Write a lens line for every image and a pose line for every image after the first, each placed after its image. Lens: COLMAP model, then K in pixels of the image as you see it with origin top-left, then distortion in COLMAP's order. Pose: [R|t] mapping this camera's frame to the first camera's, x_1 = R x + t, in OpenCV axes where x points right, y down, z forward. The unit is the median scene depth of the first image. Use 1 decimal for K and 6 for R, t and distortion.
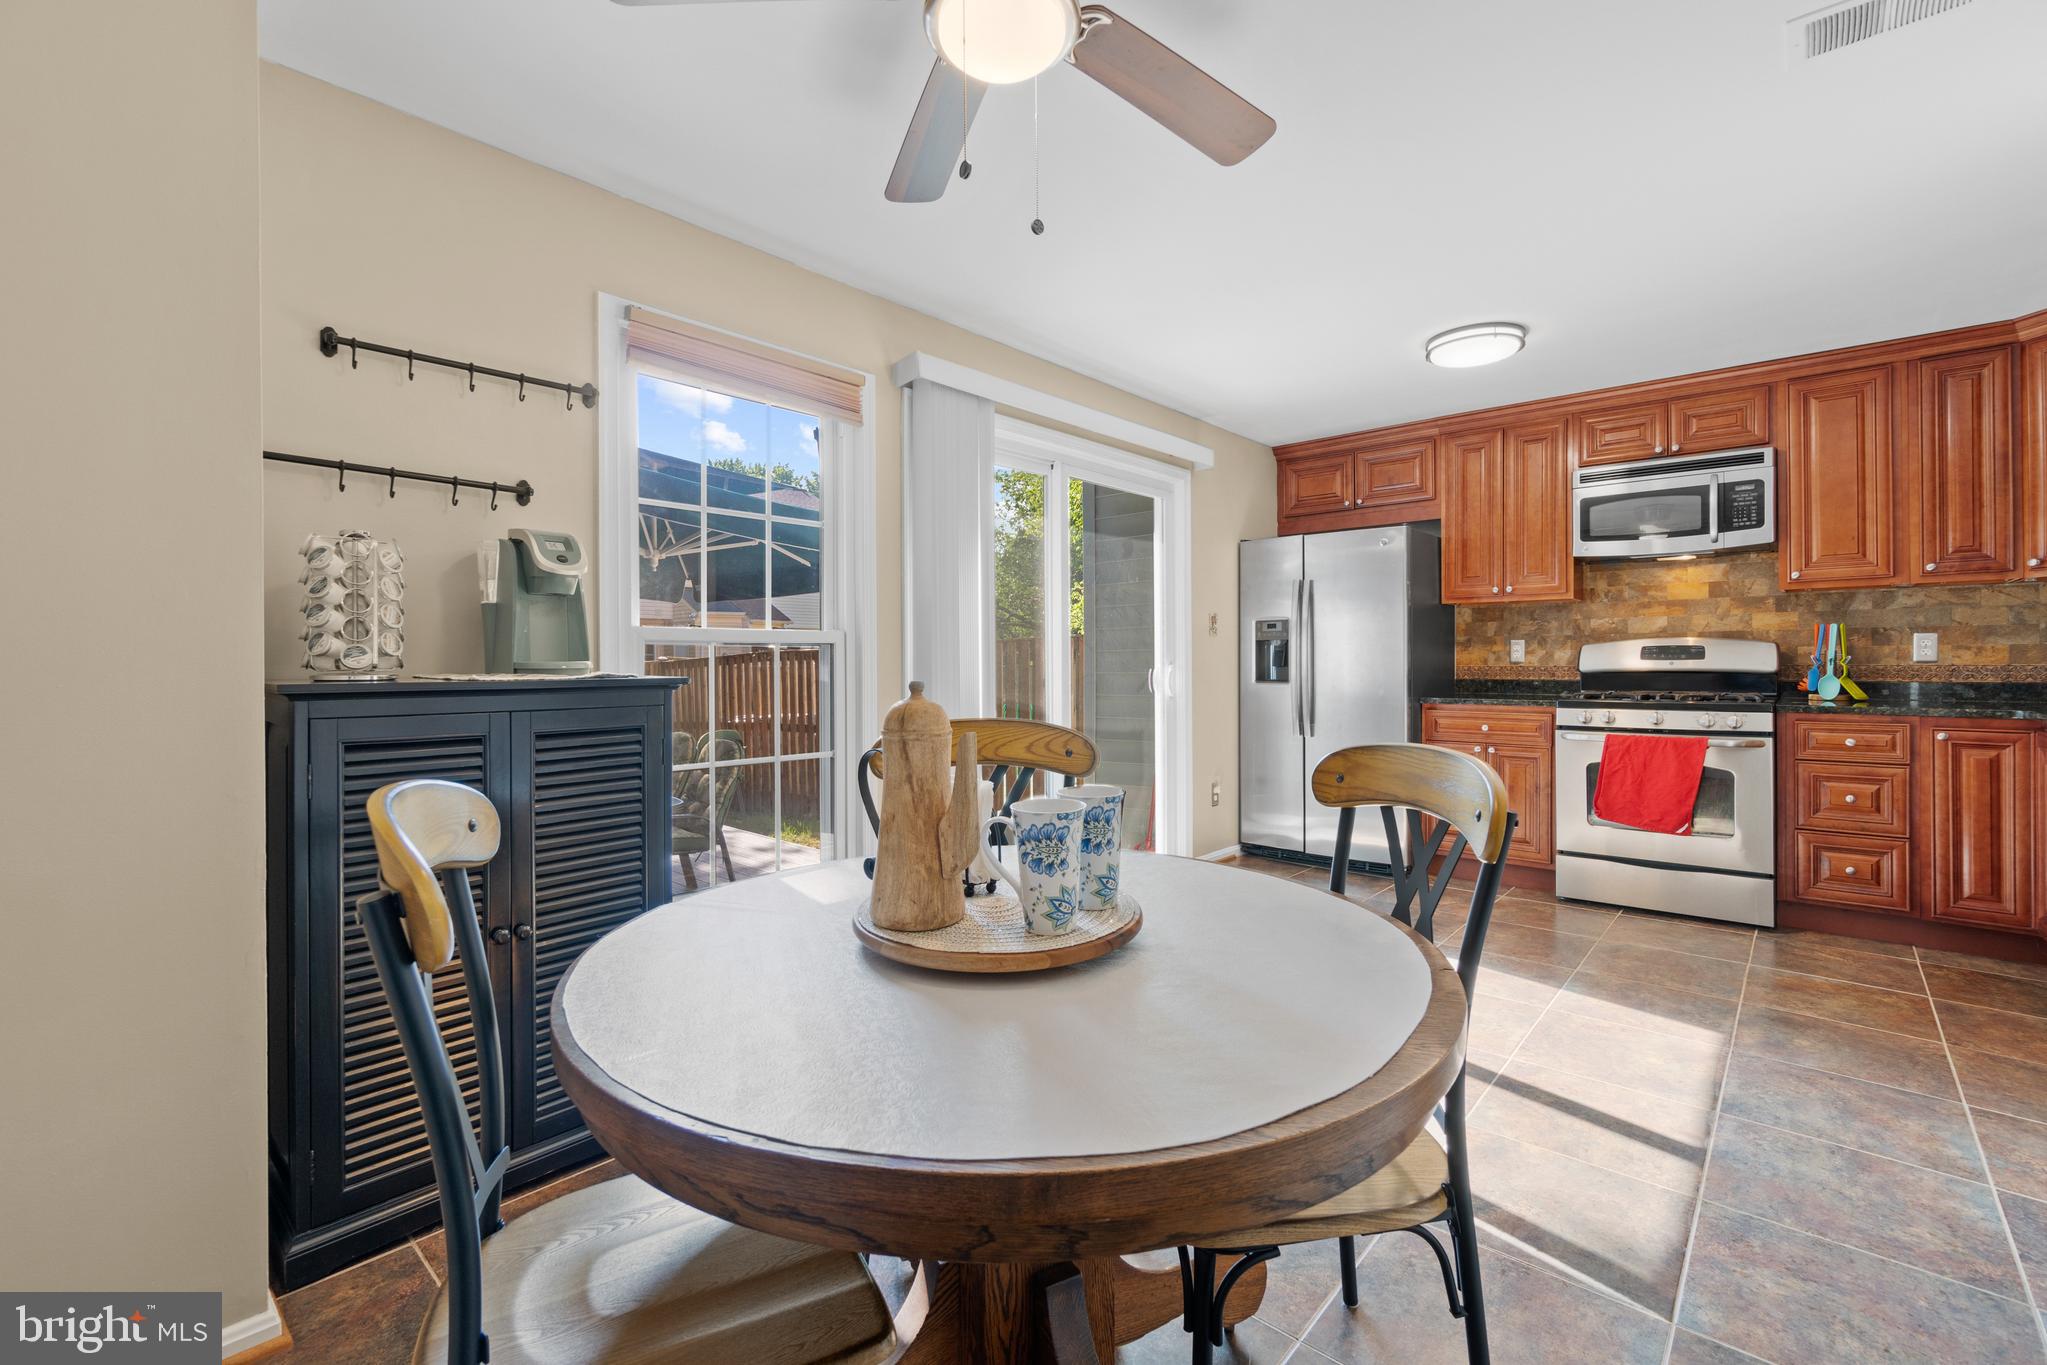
lens RADIAL K [[892.2, 0, 1030.1], [0, 892.2, 666.2], [0, 0, 1]] dist [0.003058, -0.001181]
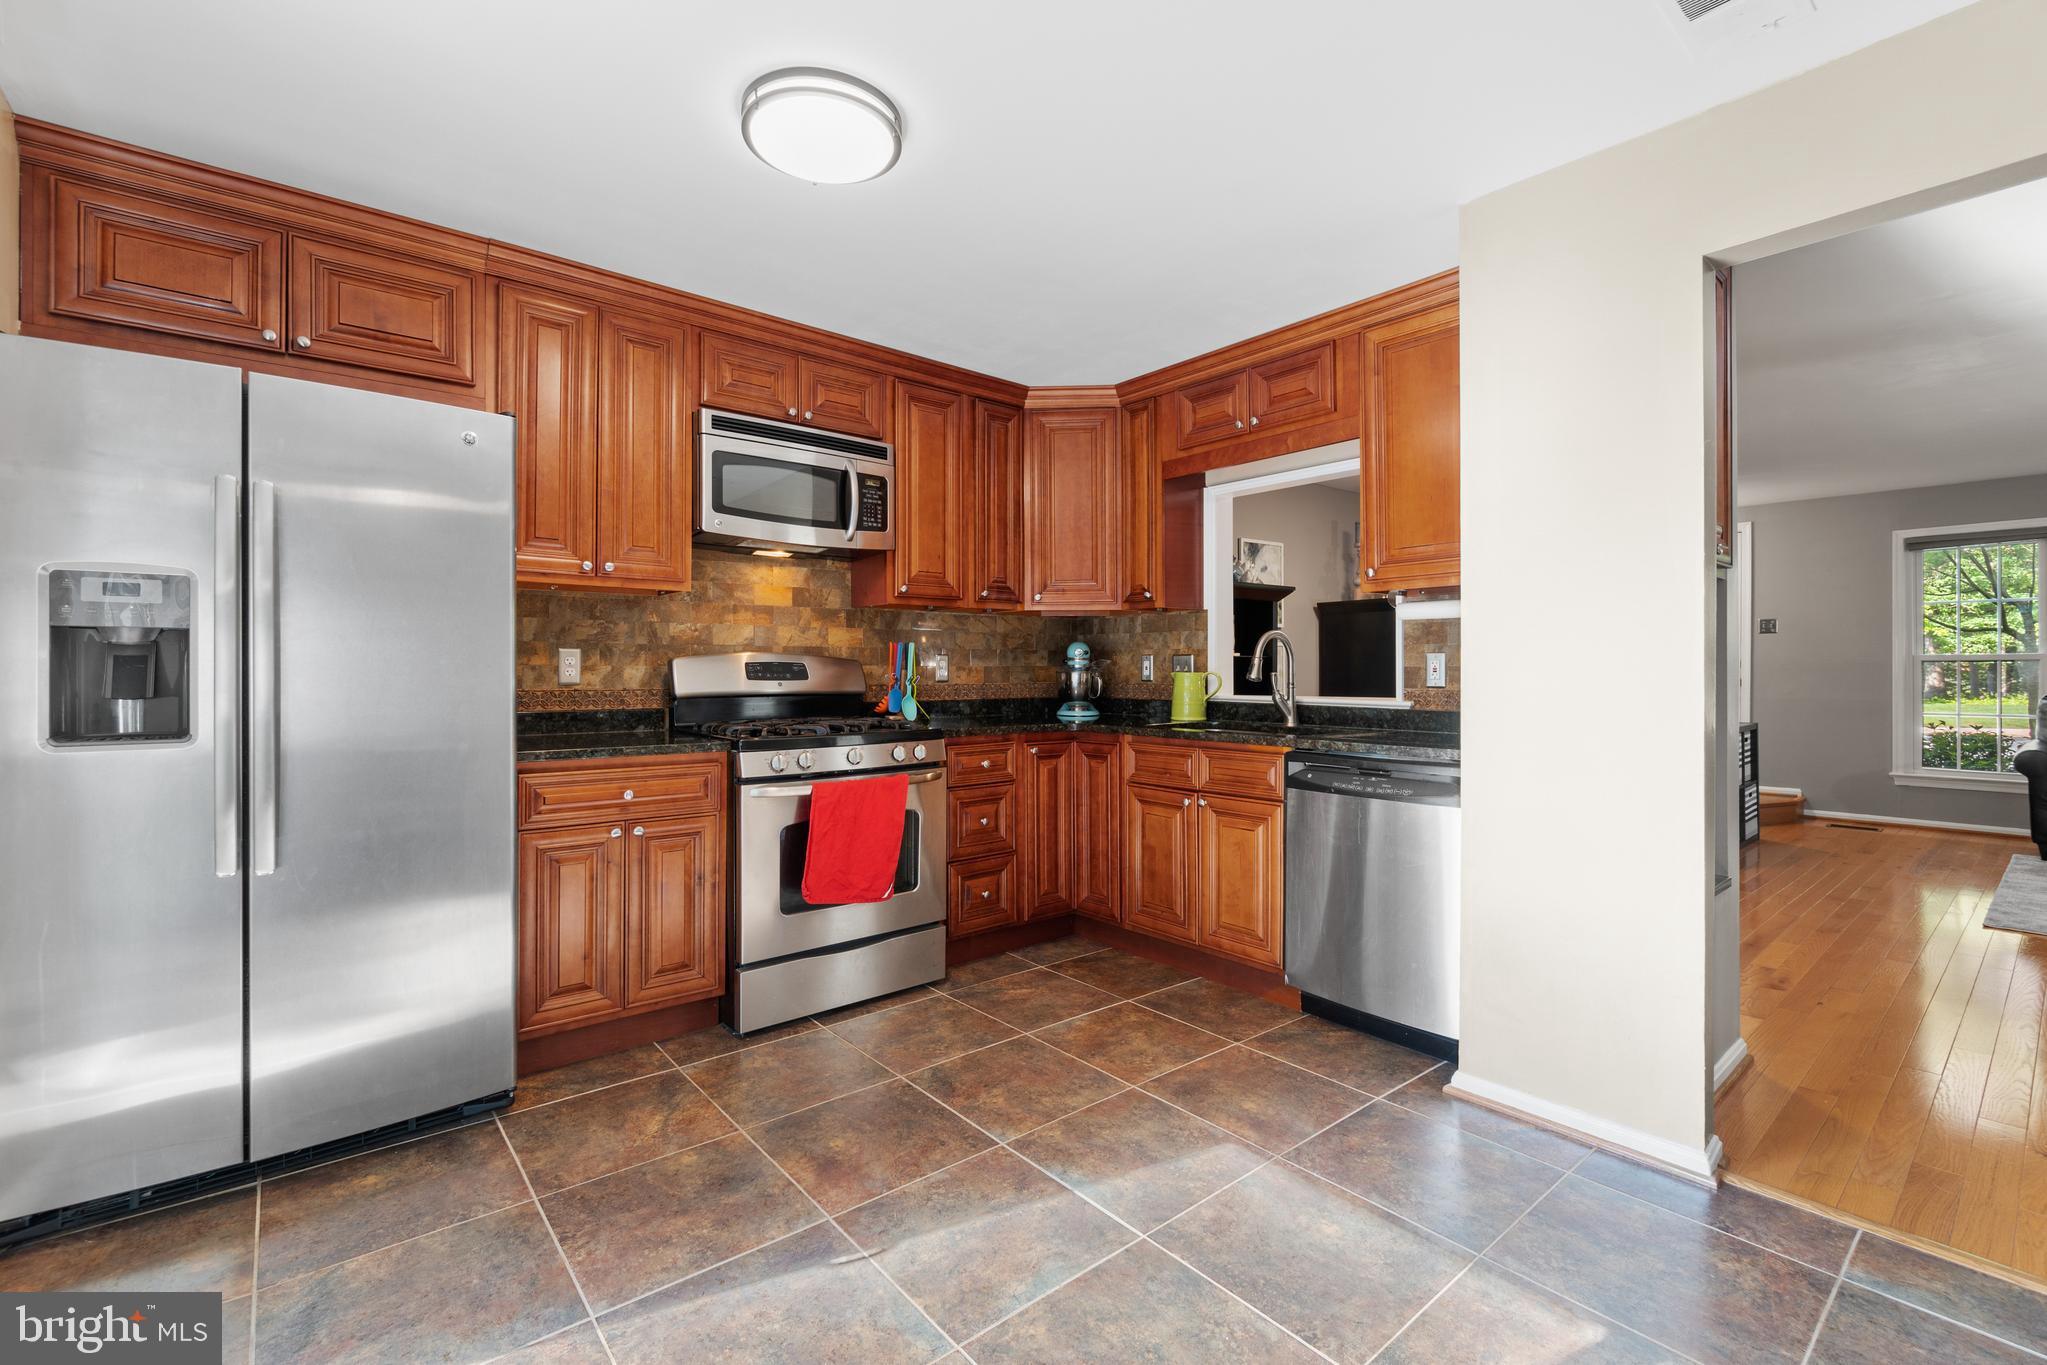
lens RADIAL K [[892.2, 0, 1016.0], [0, 892.2, 672.5], [0, 0, 1]] dist [0.003058, -0.001181]
pose [[0.153060, 0.006678, 0.988194, -0.039613], [0.007006, 0.999945, -0.007843, -0.006216], [-0.988192, 0.008124, 0.153005, 0.693361]]
